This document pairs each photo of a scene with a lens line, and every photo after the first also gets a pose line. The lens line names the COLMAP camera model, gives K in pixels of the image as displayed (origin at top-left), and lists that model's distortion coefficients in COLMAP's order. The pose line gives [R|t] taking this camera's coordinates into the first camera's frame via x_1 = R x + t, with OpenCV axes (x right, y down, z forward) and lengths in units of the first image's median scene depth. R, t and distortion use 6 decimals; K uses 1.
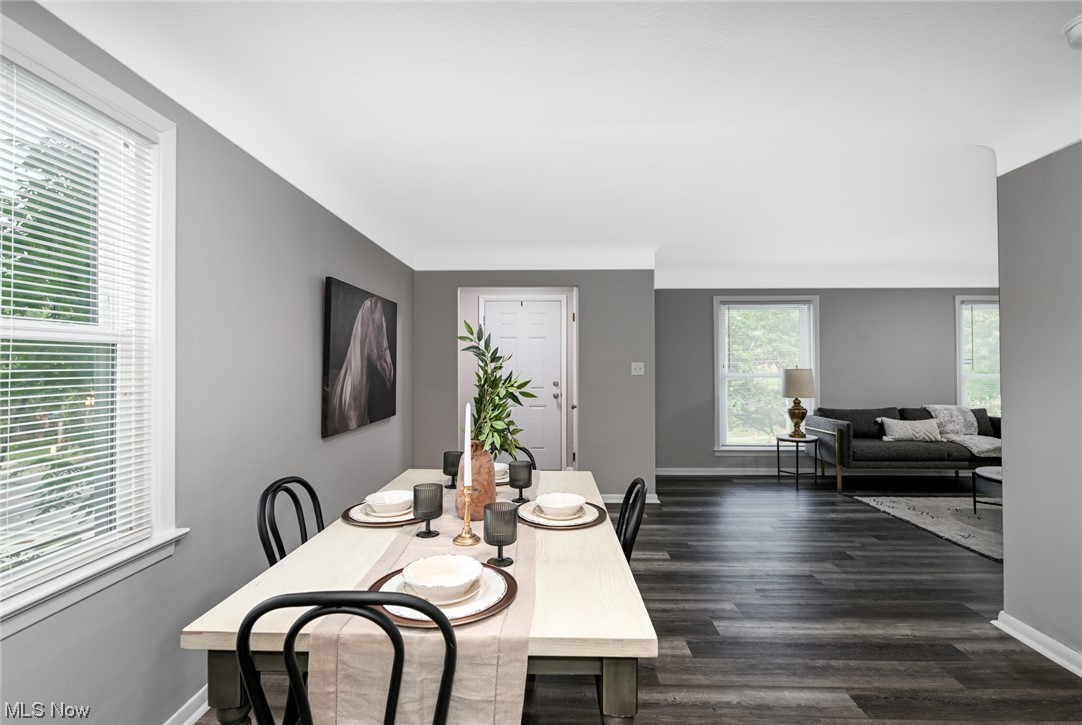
lens RADIAL K [[487.3, 0, 540.9], [0, 487.3, 361.6], [0, 0, 1]] dist [-0.000790, -0.000149]
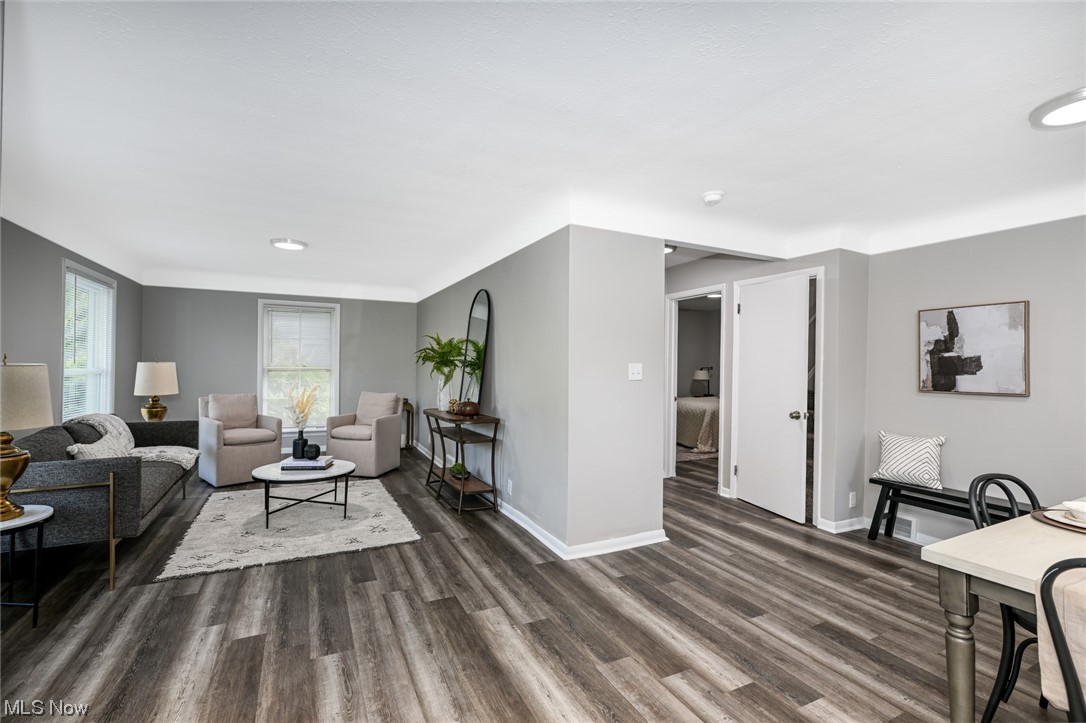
lens RADIAL K [[489.1, 0, 545.1], [0, 489.1, 361.4], [0, 0, 1]] dist [-0.000790, -0.000149]
pose [[-0.468231, -0.000330, 0.883606, -0.216966], [-0.017892, 0.999798, -0.009107, 0.018536], [-0.883425, -0.020074, -0.468143, 1.757455]]
